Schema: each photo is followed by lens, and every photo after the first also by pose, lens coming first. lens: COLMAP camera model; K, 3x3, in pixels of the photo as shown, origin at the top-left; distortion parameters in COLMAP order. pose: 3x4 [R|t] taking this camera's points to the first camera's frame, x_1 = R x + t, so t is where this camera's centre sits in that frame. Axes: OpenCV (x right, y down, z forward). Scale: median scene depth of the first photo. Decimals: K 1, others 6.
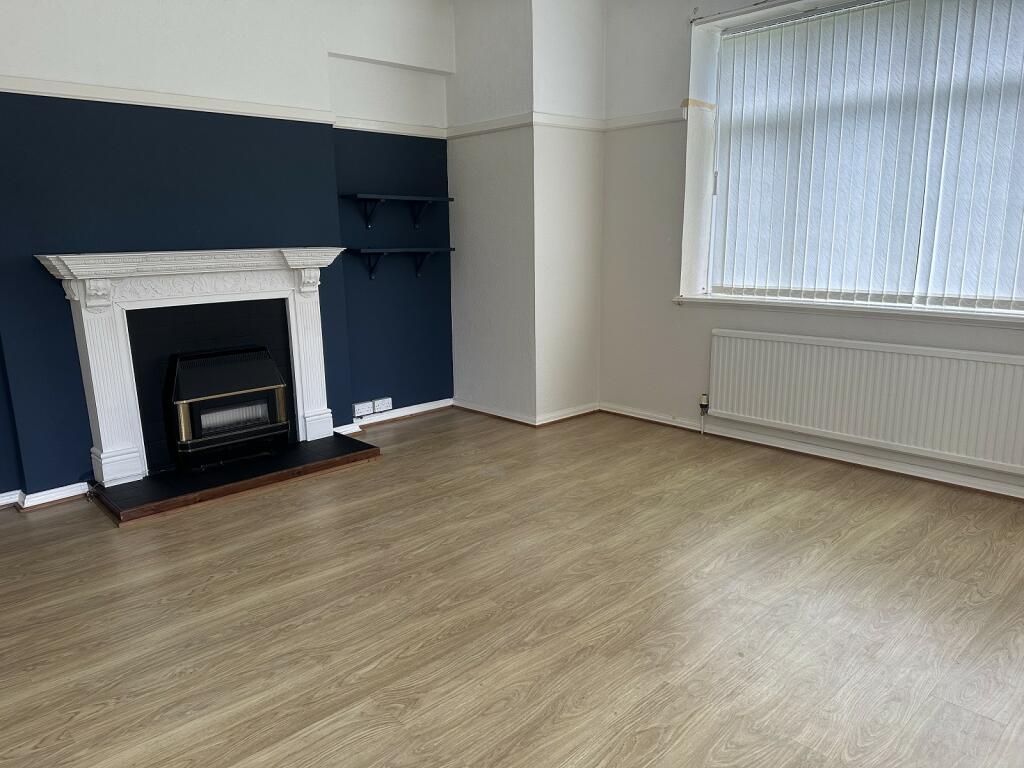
lens RADIAL K [[723.3, 0, 512.0], [0, 723.3, 384.0], [0, 0, 1]] dist [0.145348, -0.244027]
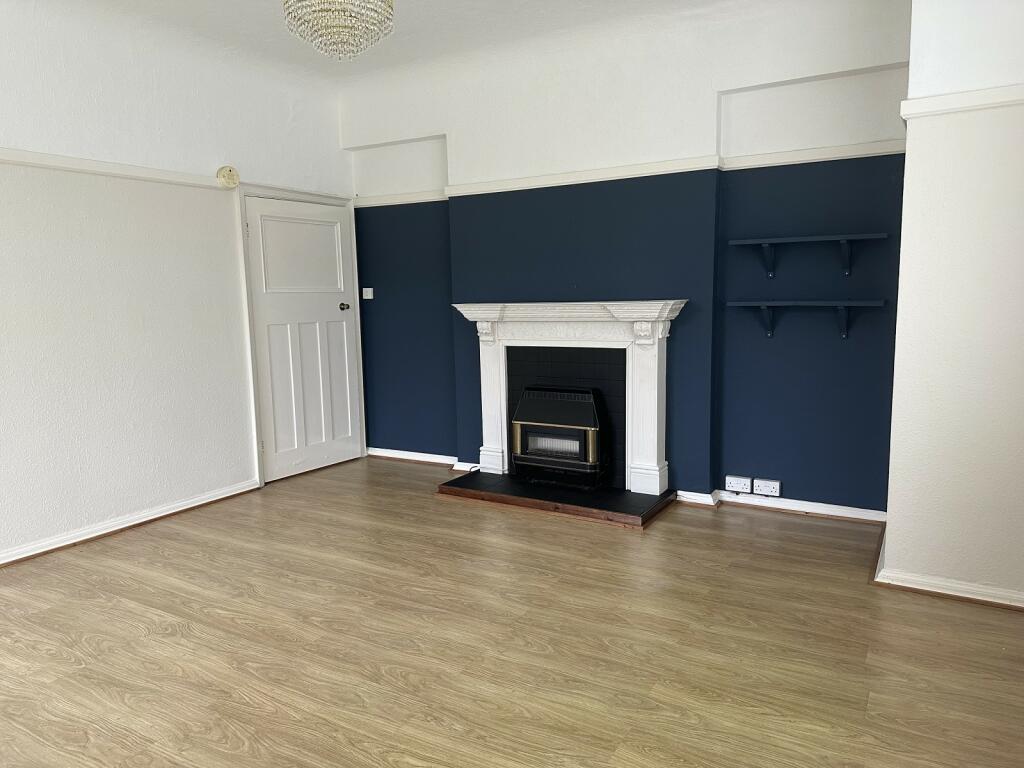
lens RADIAL K [[723.3, 0, 512.0], [0, 723.3, 384.0], [0, 0, 1]] dist [0.145348, -0.244027]
pose [[0.257875, 0.135671, -0.956605, 0.721866], [-0.180356, 0.979448, 0.090292, -0.149511], [0.949195, 0.149245, 0.277045, 0.646789]]
